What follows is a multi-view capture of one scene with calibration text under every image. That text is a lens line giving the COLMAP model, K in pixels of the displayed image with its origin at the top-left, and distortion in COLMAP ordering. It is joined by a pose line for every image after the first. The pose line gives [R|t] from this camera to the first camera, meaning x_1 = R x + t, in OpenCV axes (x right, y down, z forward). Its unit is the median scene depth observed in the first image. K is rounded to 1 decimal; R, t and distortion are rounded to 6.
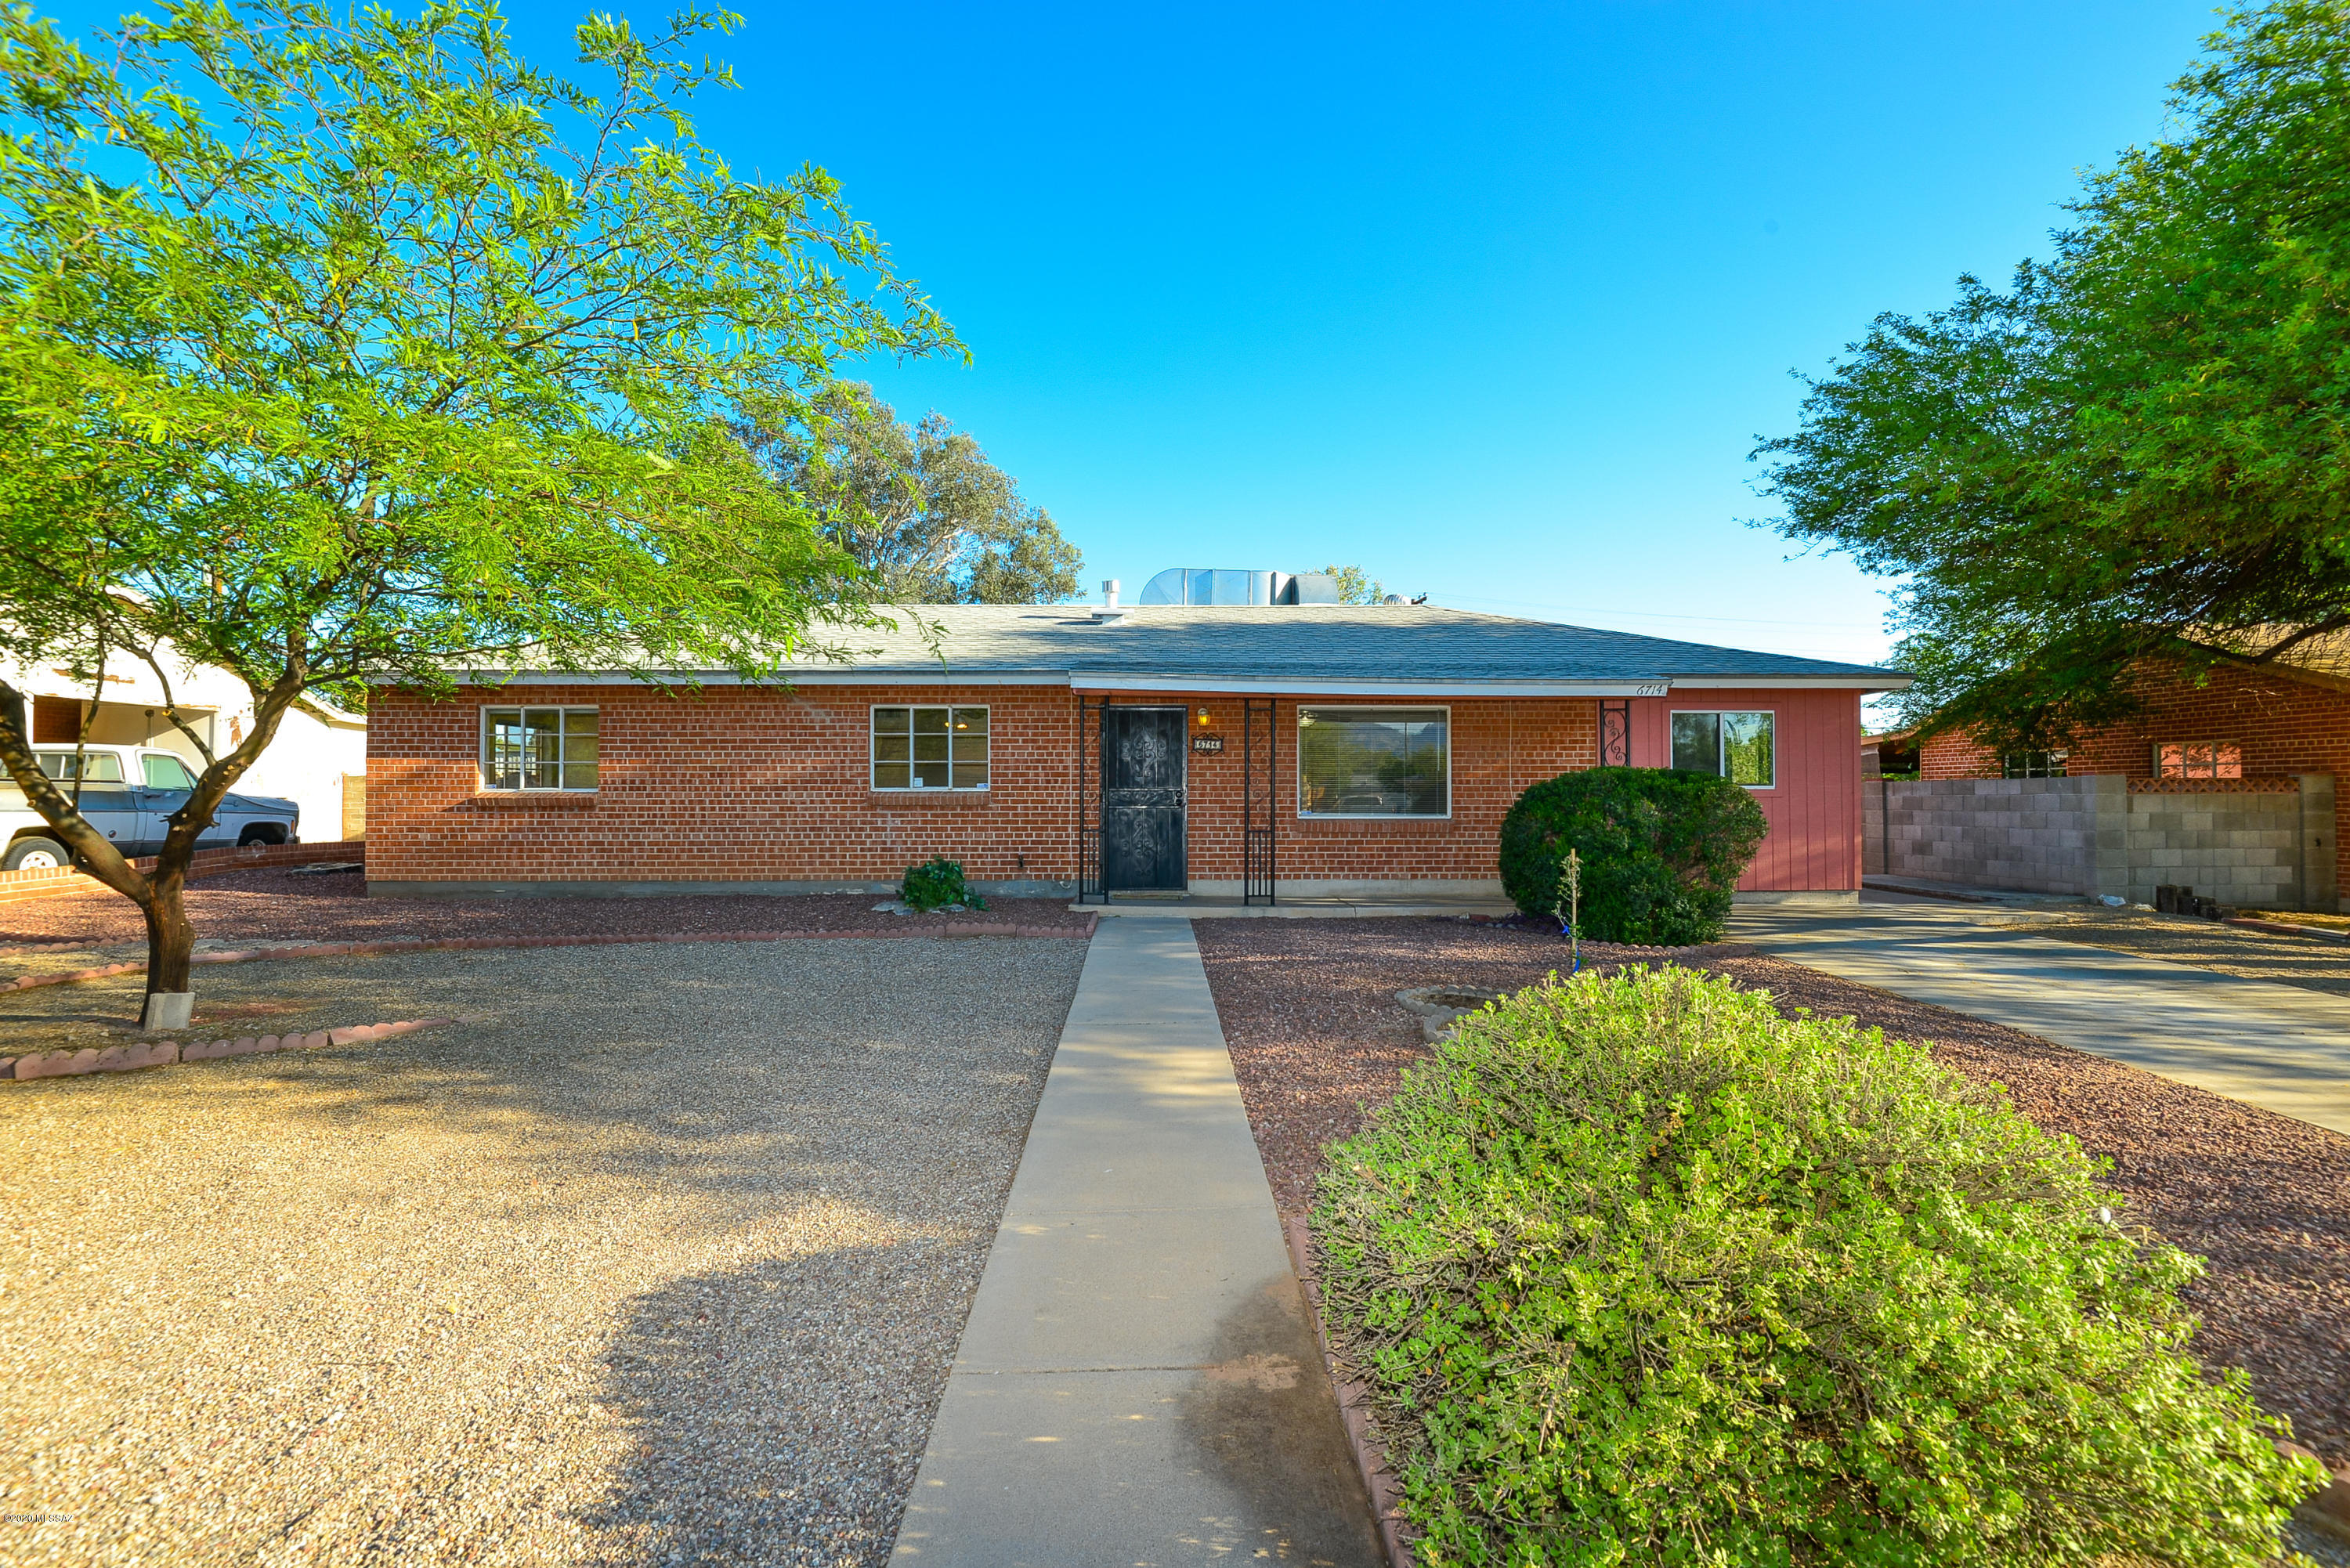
lens RADIAL K [[1032.9, 0, 1184.0], [0, 1032.9, 739.5], [0, 0, 1]] dist [-0.003643, -0.009655]
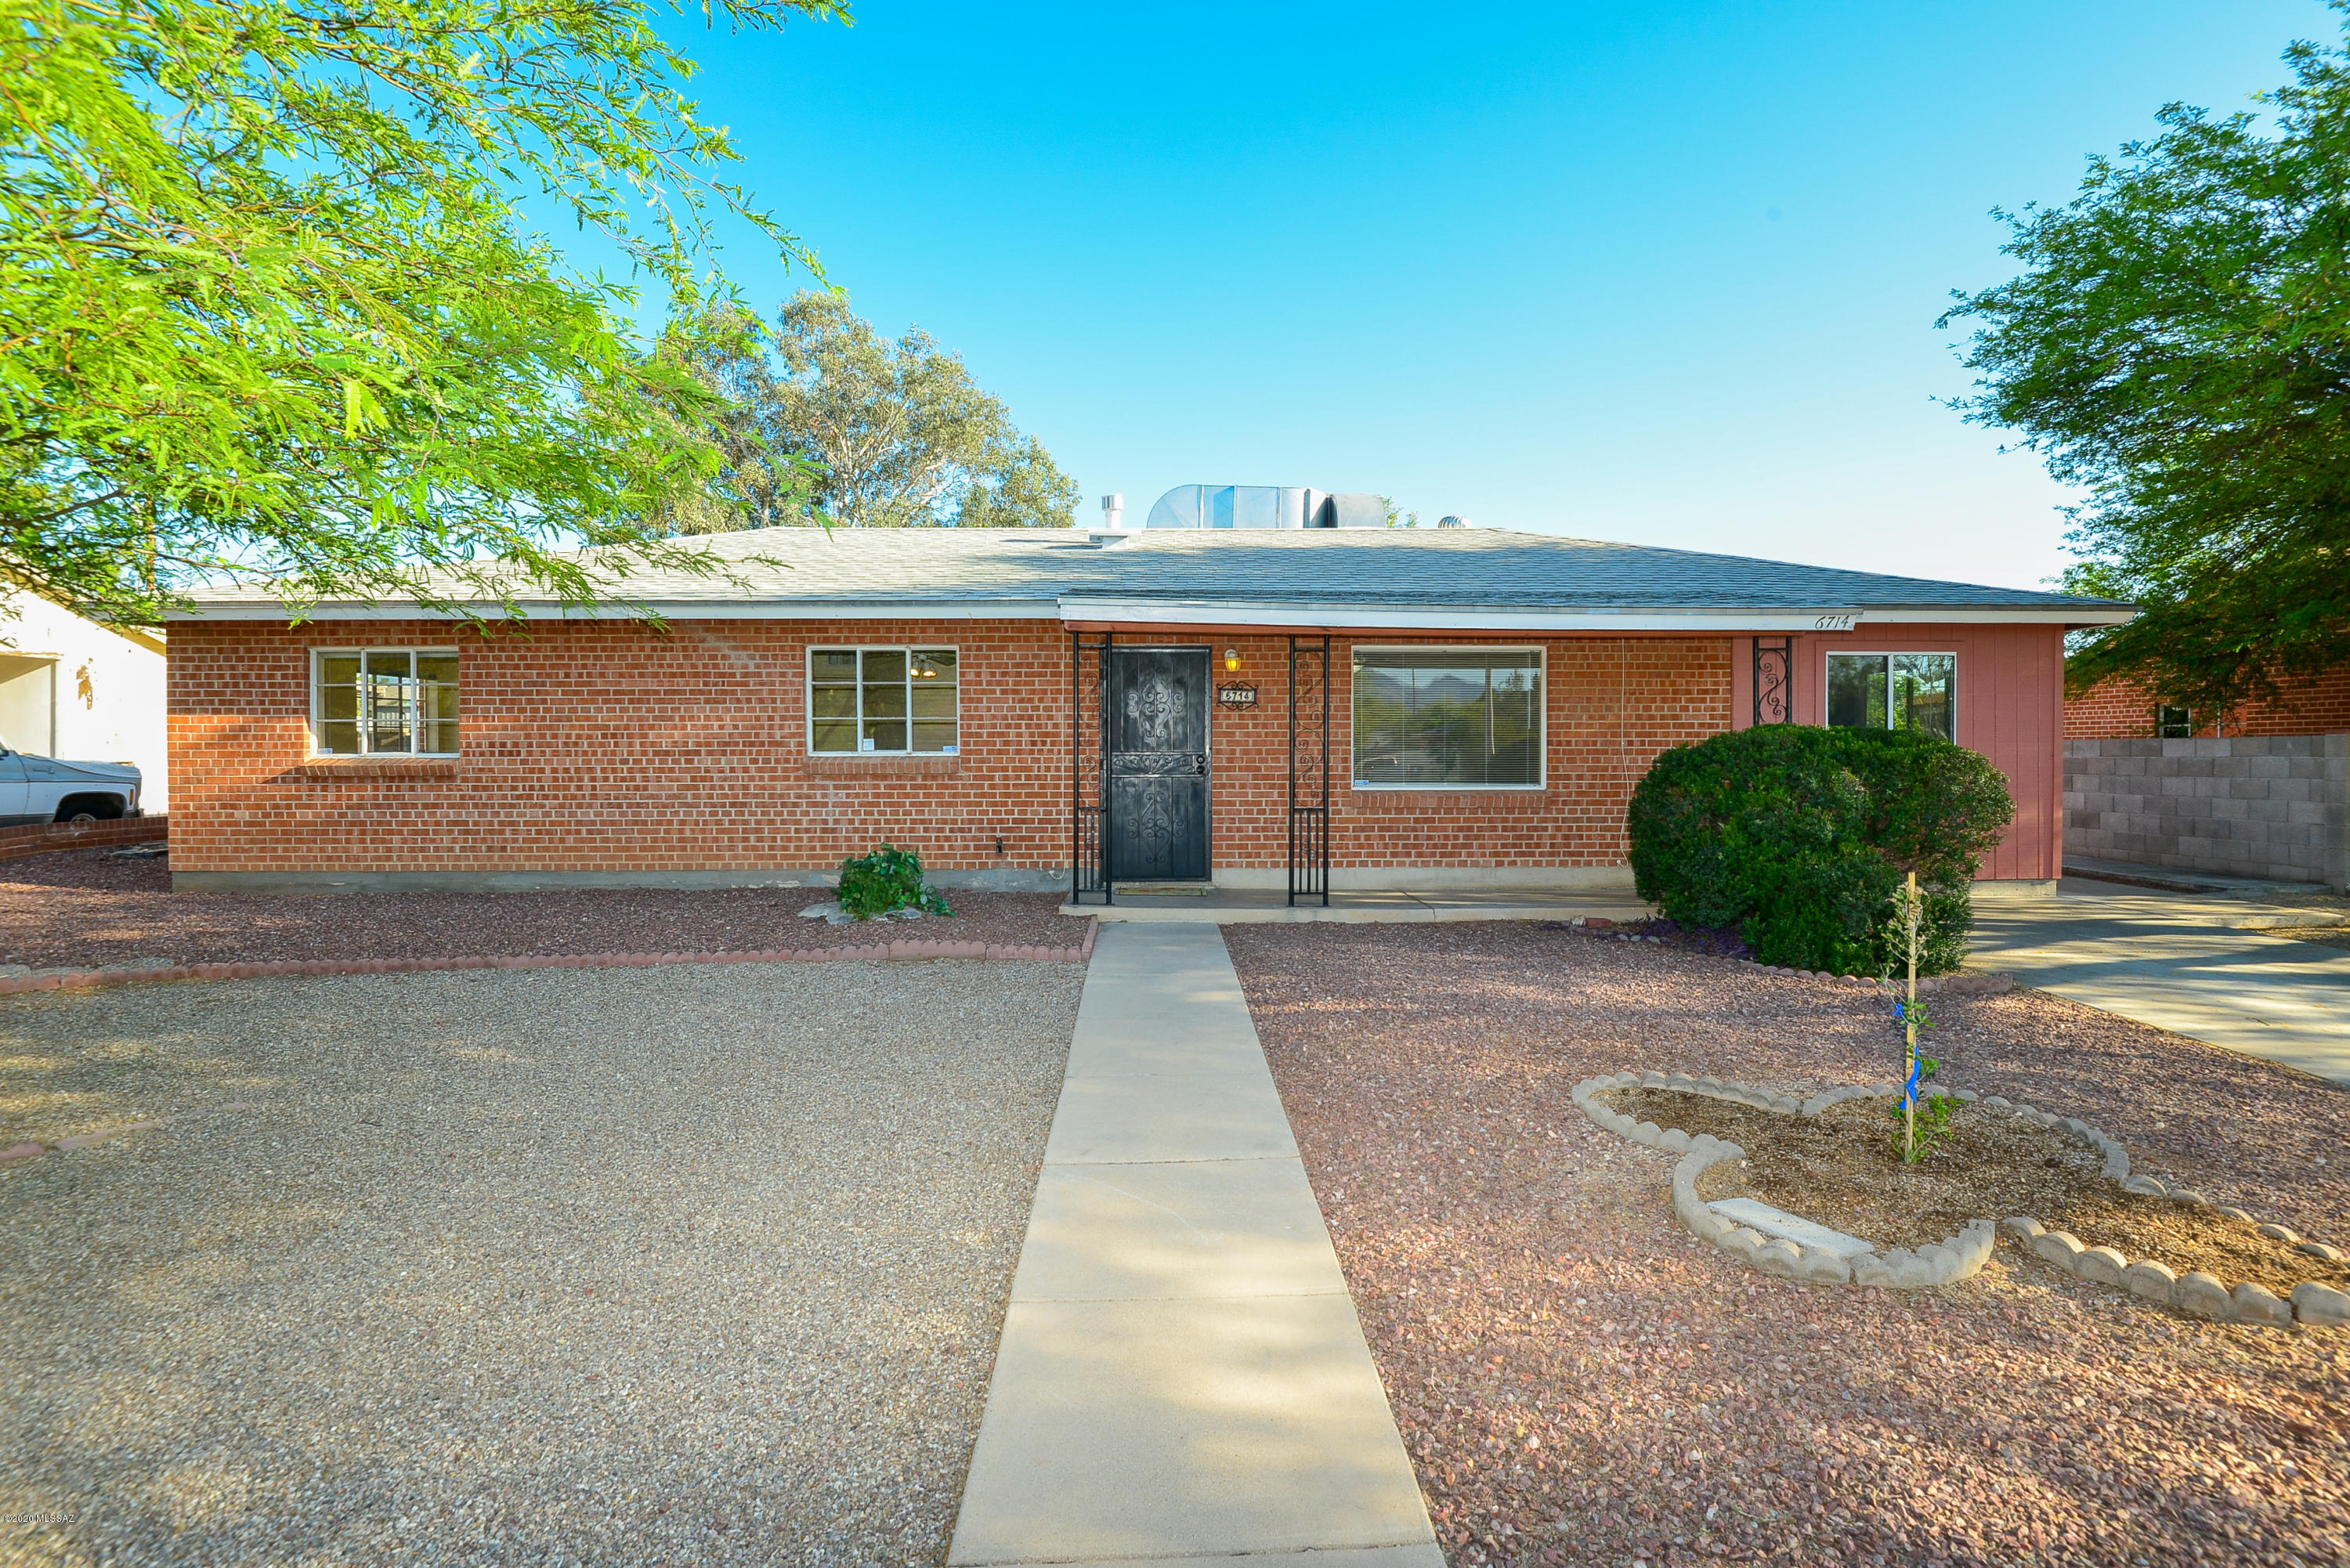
lens RADIAL K [[1032.9, 0, 1184.0], [0, 1032.9, 739.5], [0, 0, 1]] dist [-0.003643, -0.009655]
pose [[0.999999, -0.001227, -0.000271, -0.017419], [0.001238, 0.998947, 0.045867, 0.001952], [0.000214, -0.045867, 0.998948, 0.218661]]
